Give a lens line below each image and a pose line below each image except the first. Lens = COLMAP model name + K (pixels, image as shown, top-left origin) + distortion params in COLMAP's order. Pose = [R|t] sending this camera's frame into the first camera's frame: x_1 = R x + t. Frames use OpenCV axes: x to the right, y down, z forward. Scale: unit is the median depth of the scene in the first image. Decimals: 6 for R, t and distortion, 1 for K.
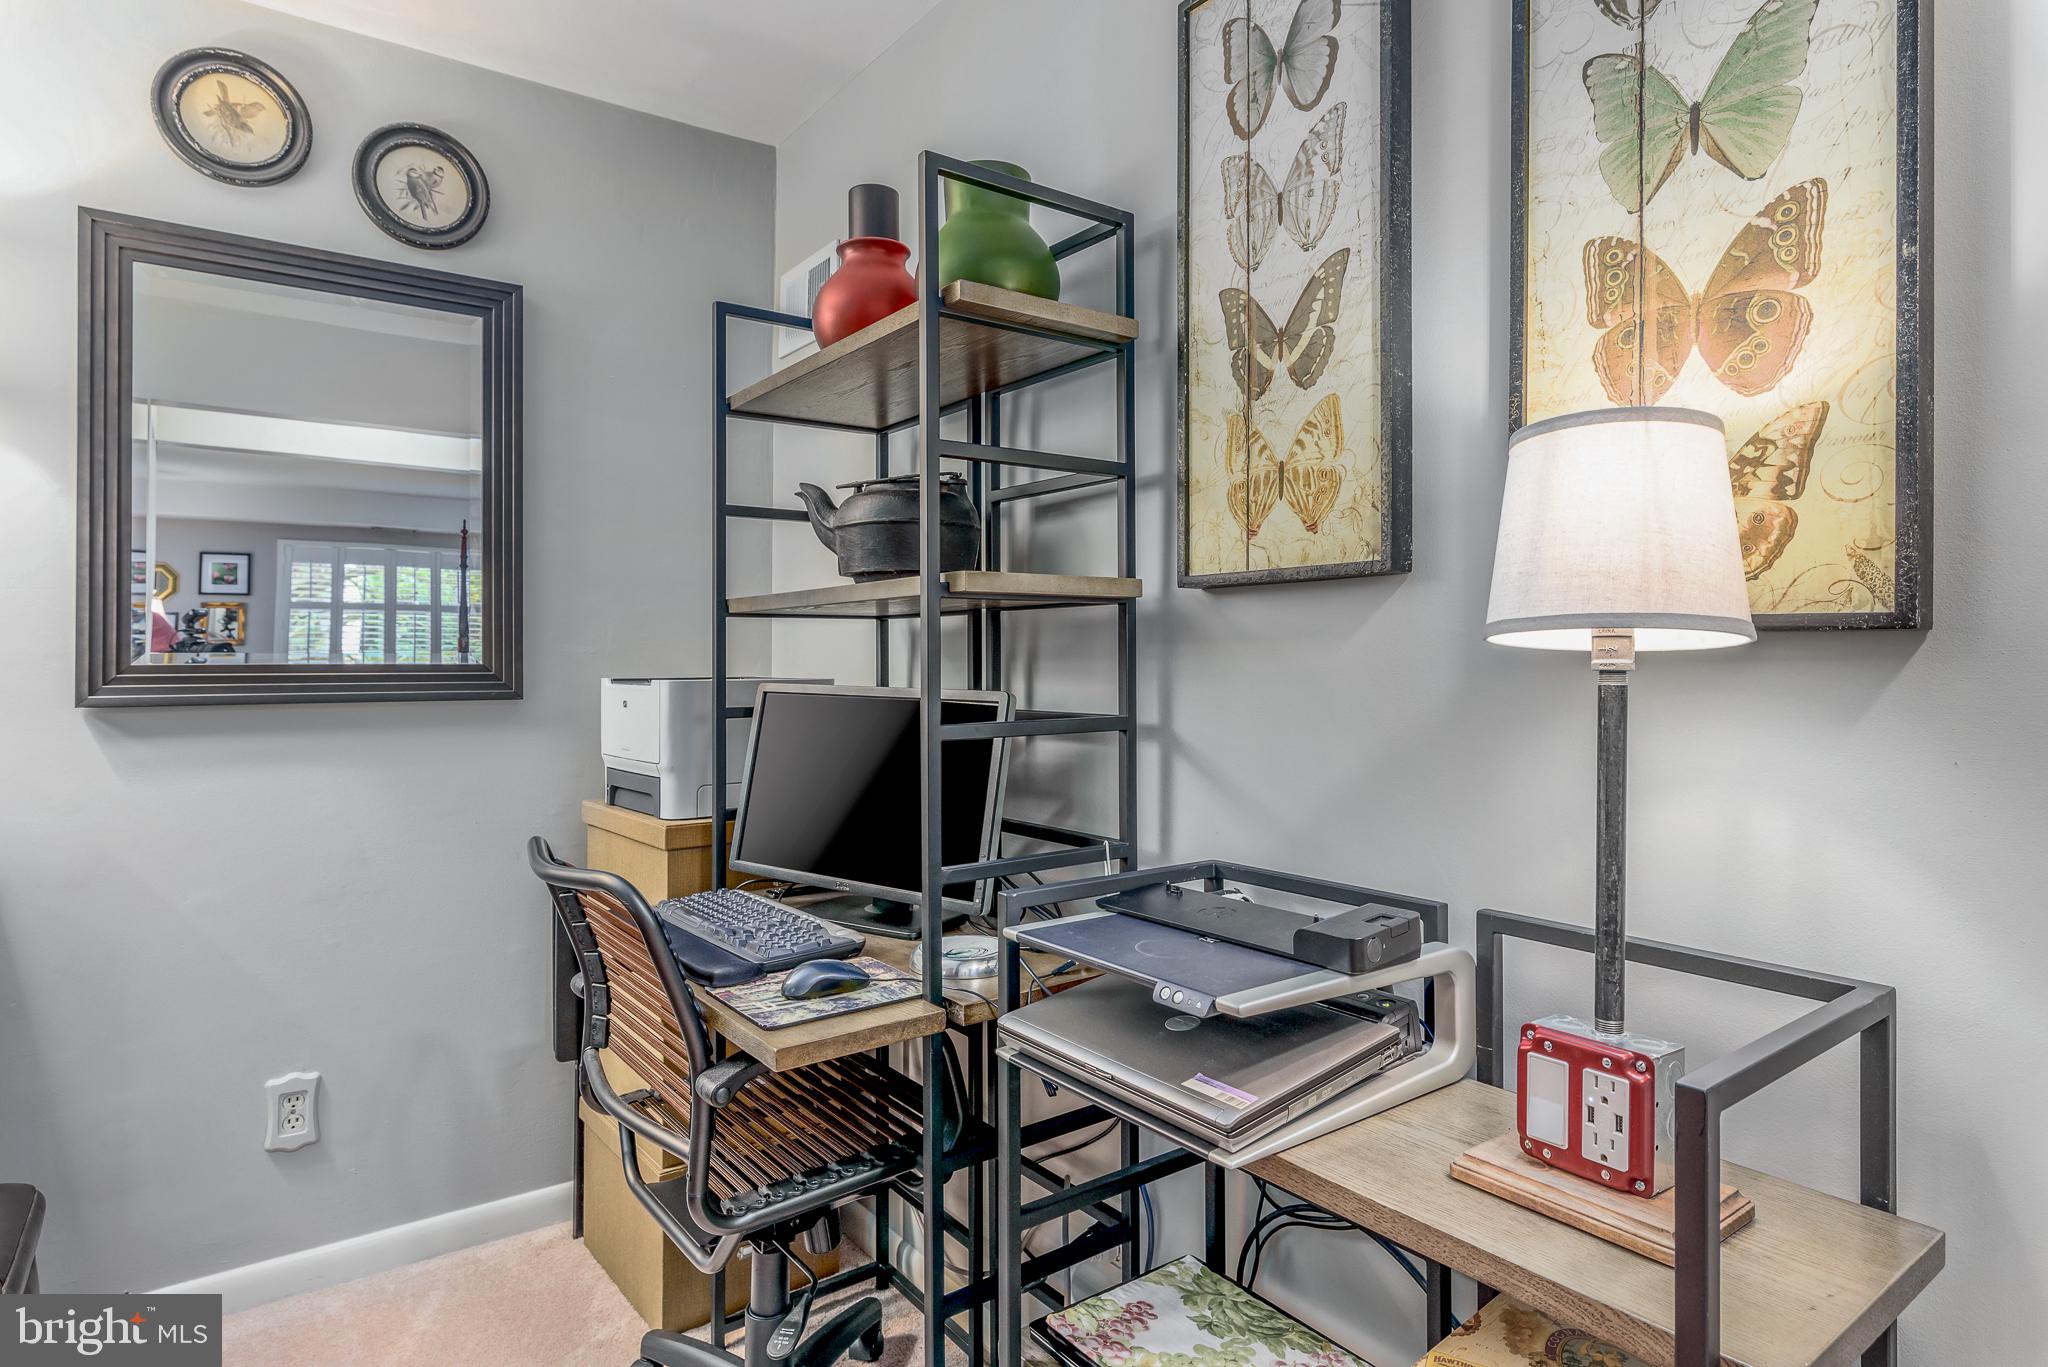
lens RADIAL K [[1119.1, 0, 992.1], [0, 1119.1, 658.4], [0, 0, 1]] dist [0.001382, -0.000243]
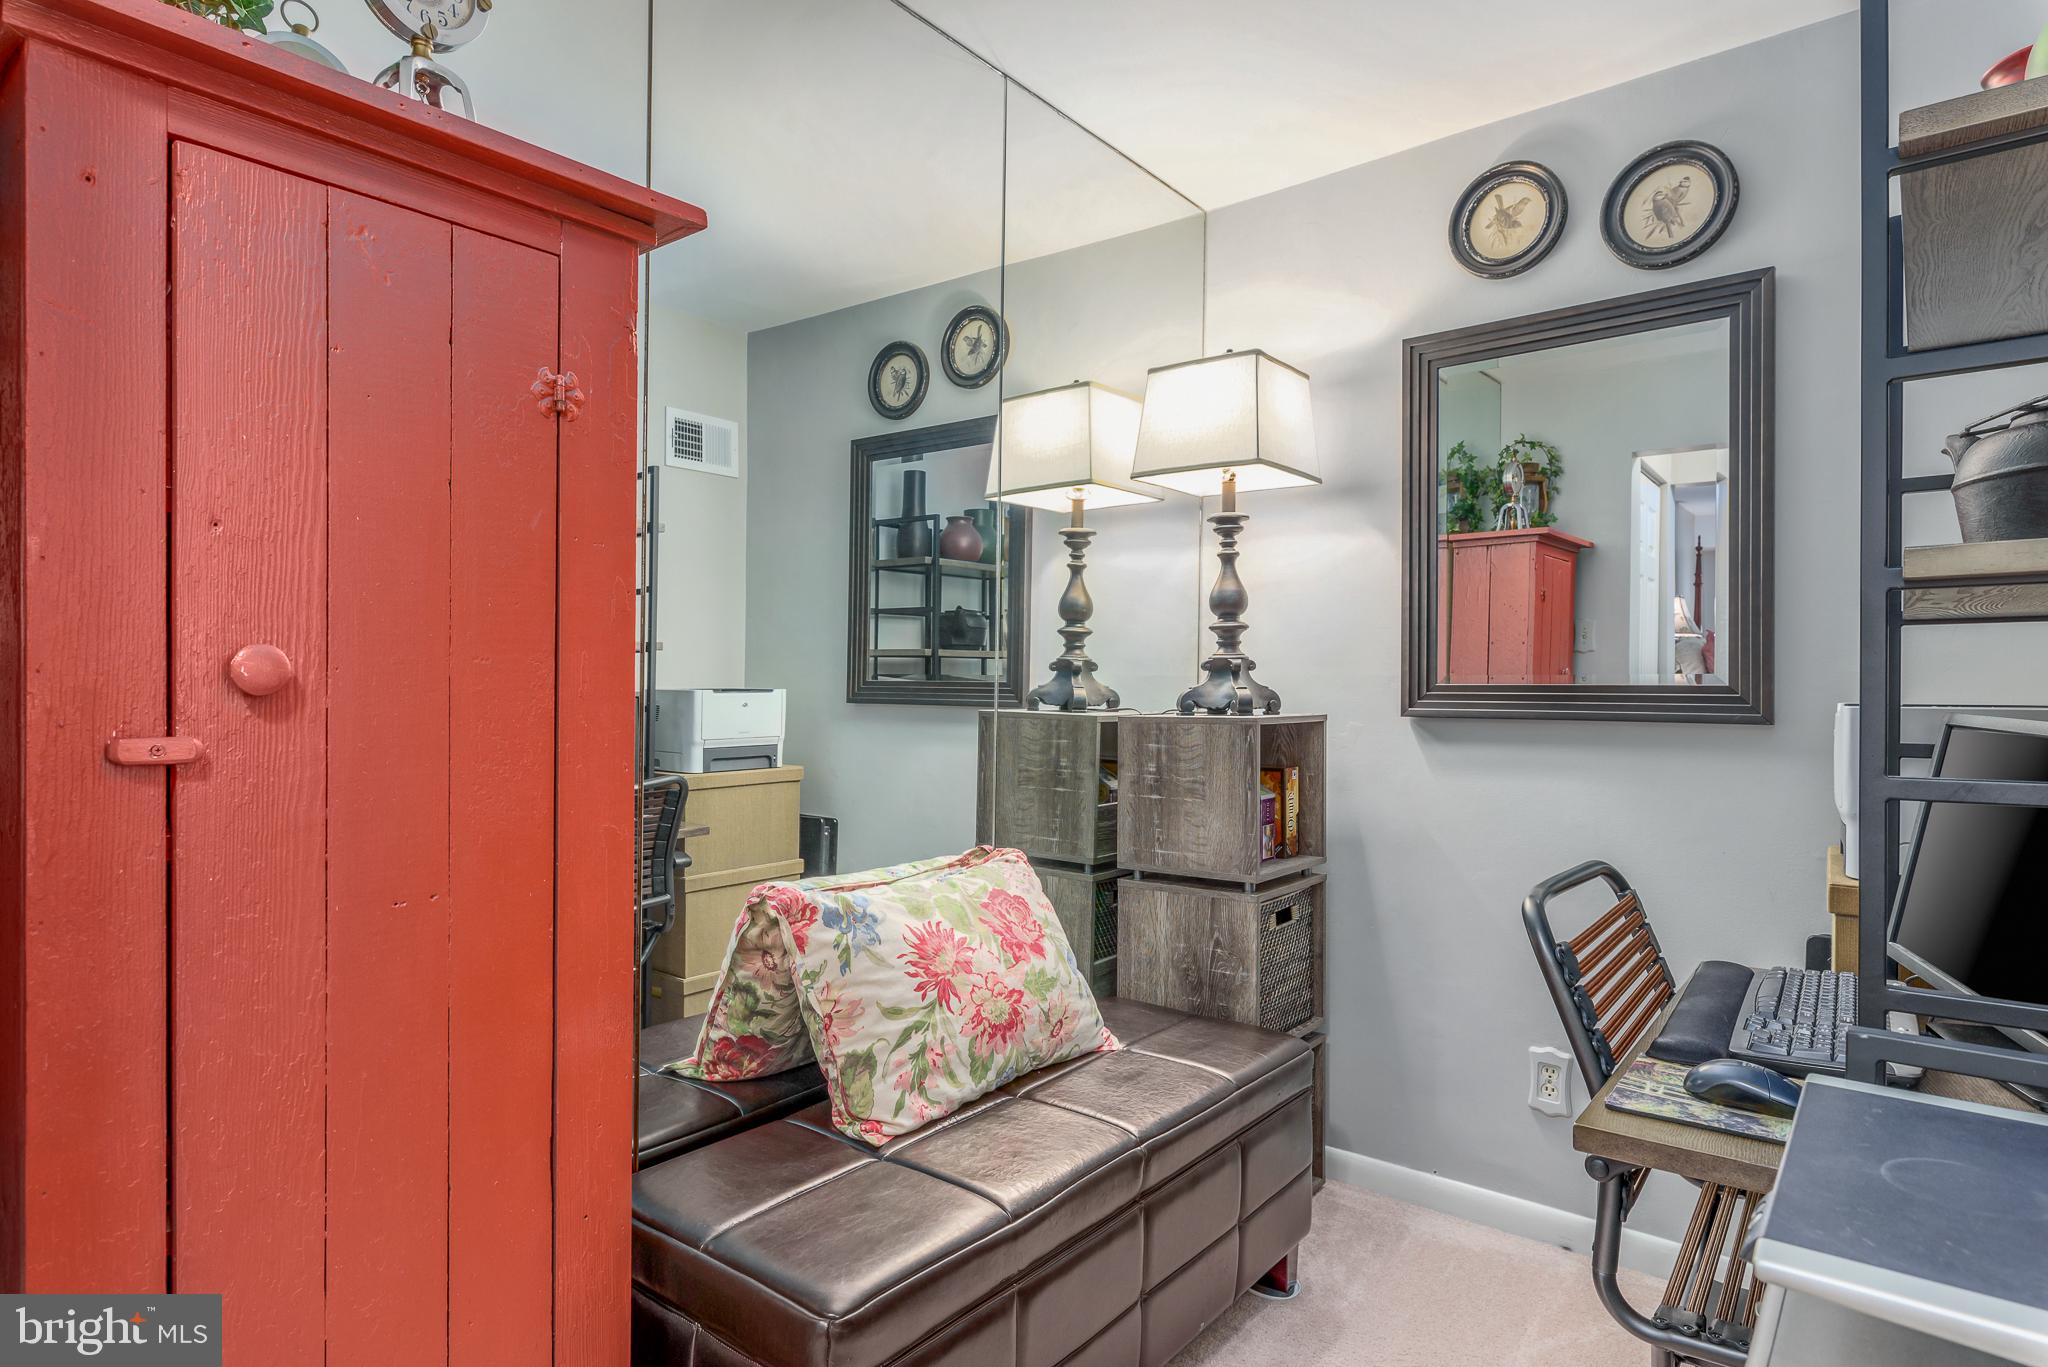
lens RADIAL K [[1072.5, 0, 1053.1], [0, 1072.5, 716.1], [0, 0, 1]] dist [-0.000067, 0.000380]
pose [[0.283169, 0.032368, -0.958524, 0.446745], [-0.000637, 0.999436, 0.033562, 0.001178], [0.959070, -0.008893, 0.283030, 0.340496]]
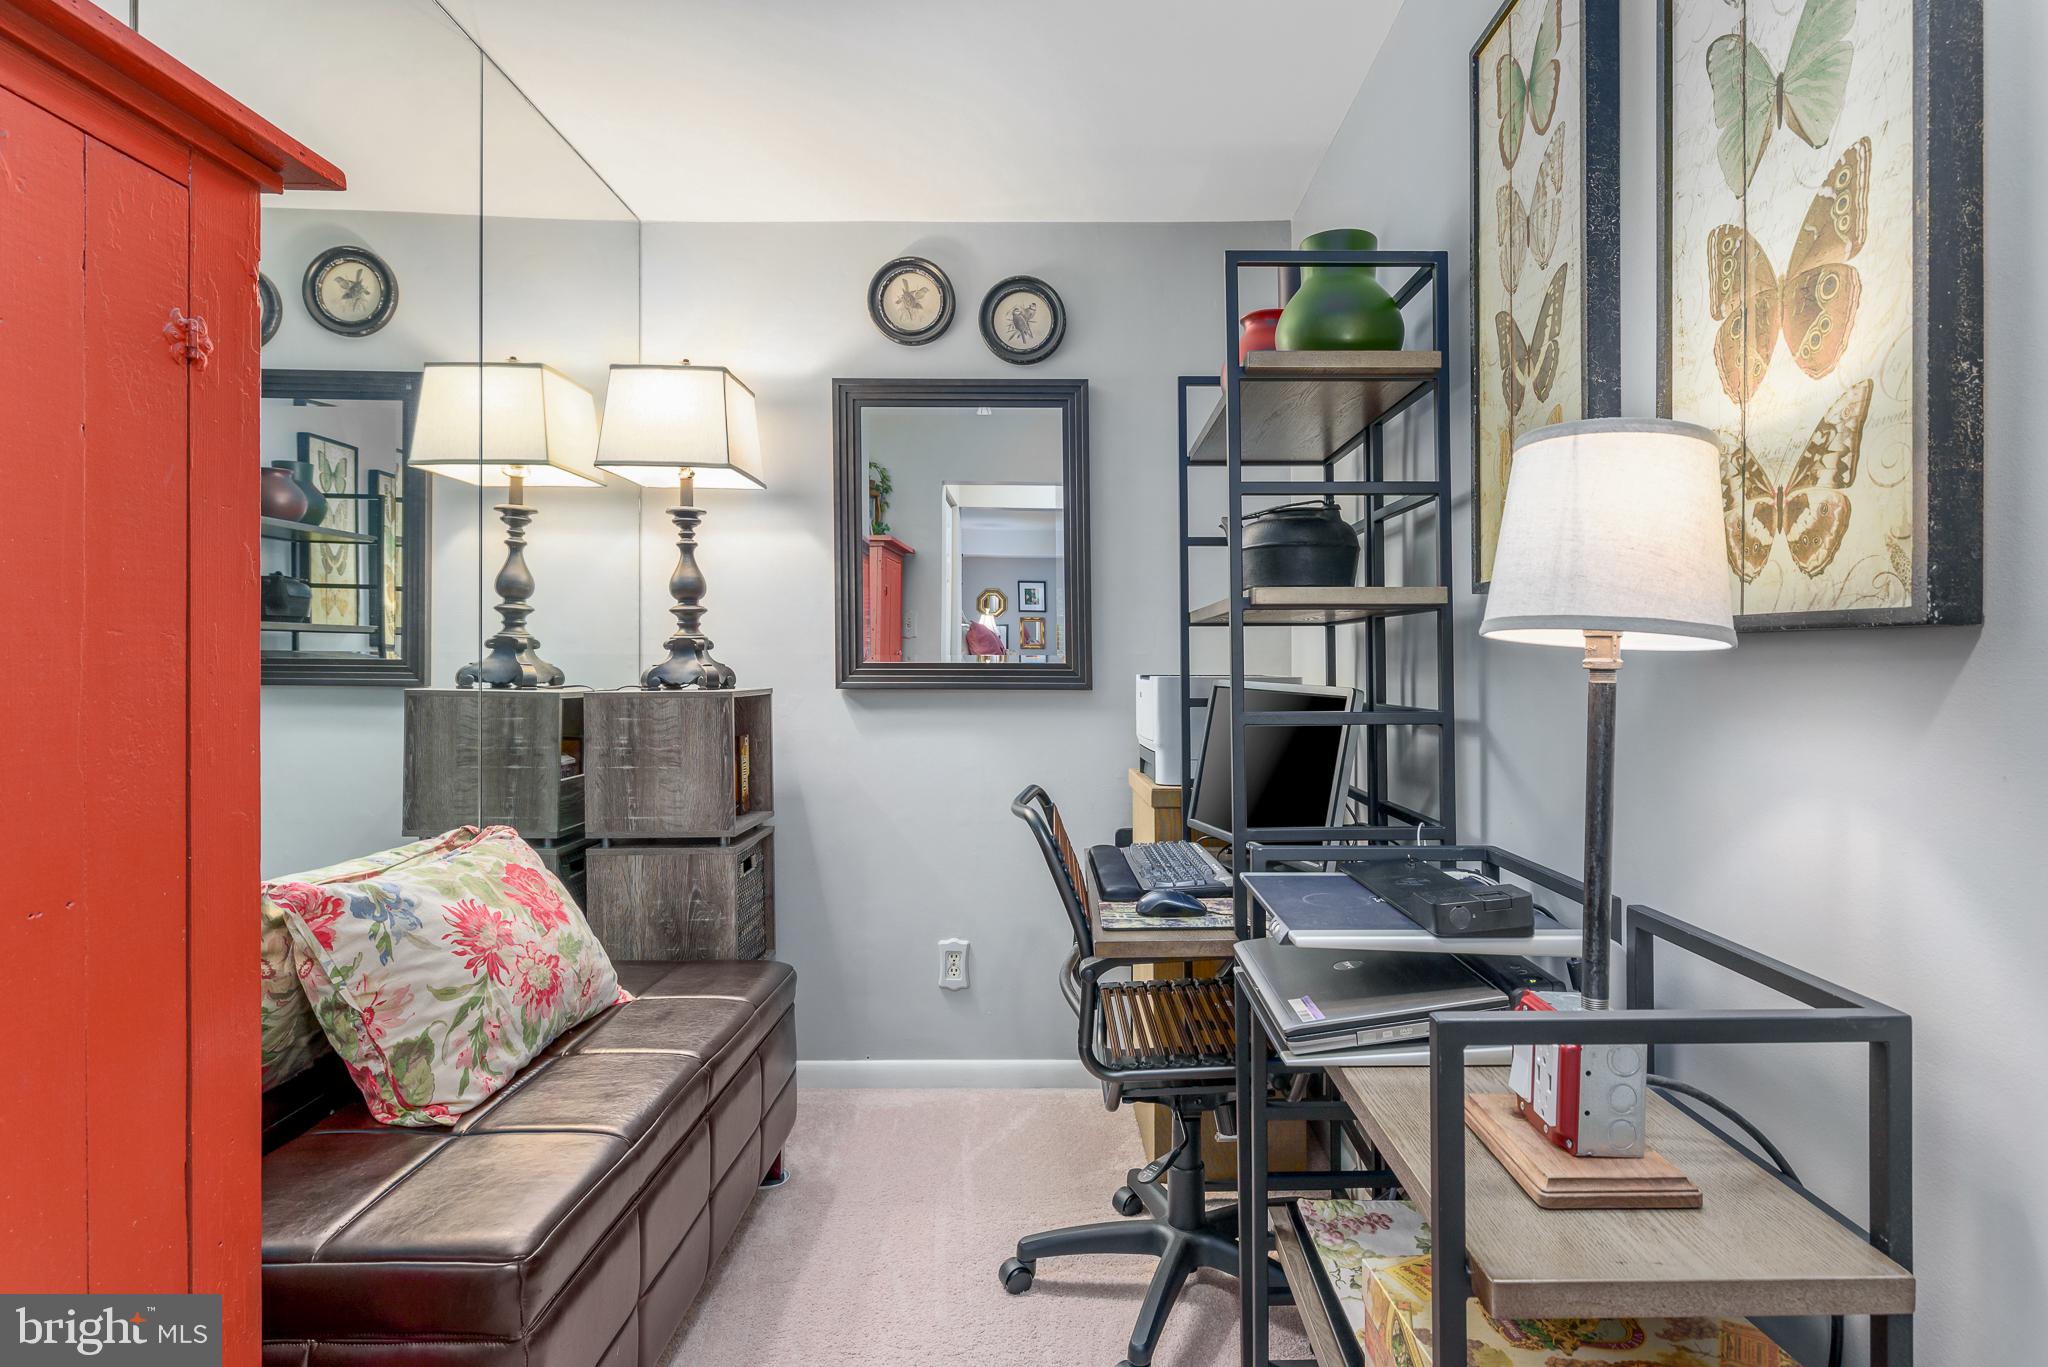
lens RADIAL K [[1030.6, 0, 1037.2], [0, 1030.6, 690.1], [0, 0, 1]] dist [-0.000885, -0.000151]
pose [[0.810945, 0.019925, -0.584783, 0.444519], [-0.004256, 0.999594, 0.028157, 0.003759], [0.585106, -0.020345, 0.810701, -0.062221]]
